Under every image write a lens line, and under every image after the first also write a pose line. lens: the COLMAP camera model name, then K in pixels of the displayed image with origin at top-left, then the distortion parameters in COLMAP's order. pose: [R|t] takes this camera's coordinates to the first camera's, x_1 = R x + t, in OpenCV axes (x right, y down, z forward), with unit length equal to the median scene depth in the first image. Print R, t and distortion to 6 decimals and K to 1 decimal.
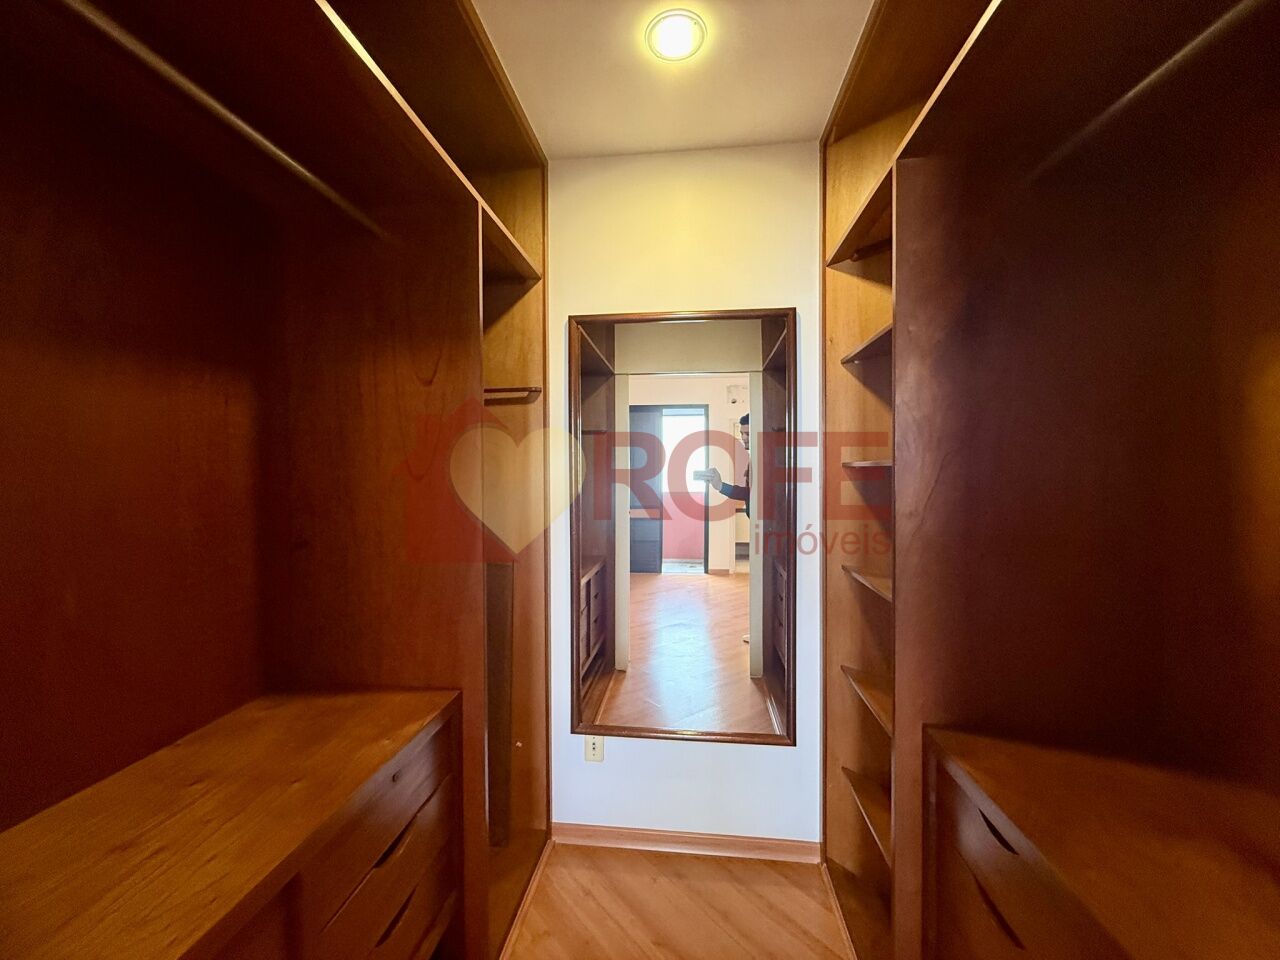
lens RADIAL K [[509.0, 0, 640.3], [0, 509.0, 477.2], [0, 0, 1]] dist [-0.000189, 0.000482]
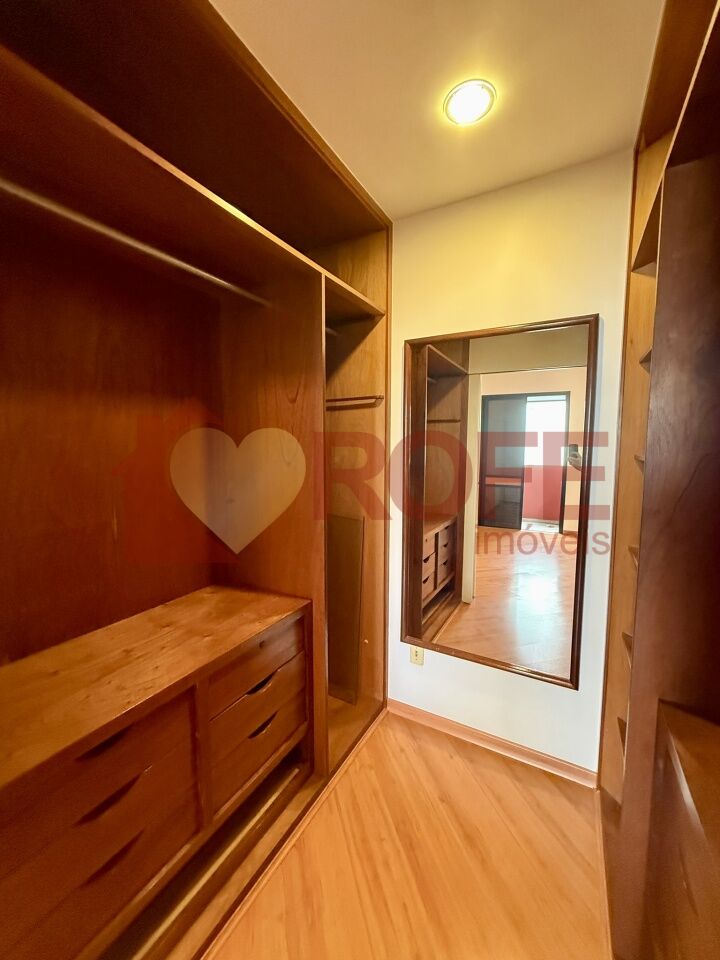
lens RADIAL K [[381.7, 0, 358.8], [0, 381.7, 476.6], [0, 0, 1]] dist [-0.000189, 0.000482]
pose [[0.921715, 0.038700, -0.385932, 0.162641], [-0.010889, 0.997200, 0.073988, -0.034992], [0.387715, -0.063993, 0.919555, 0.005557]]
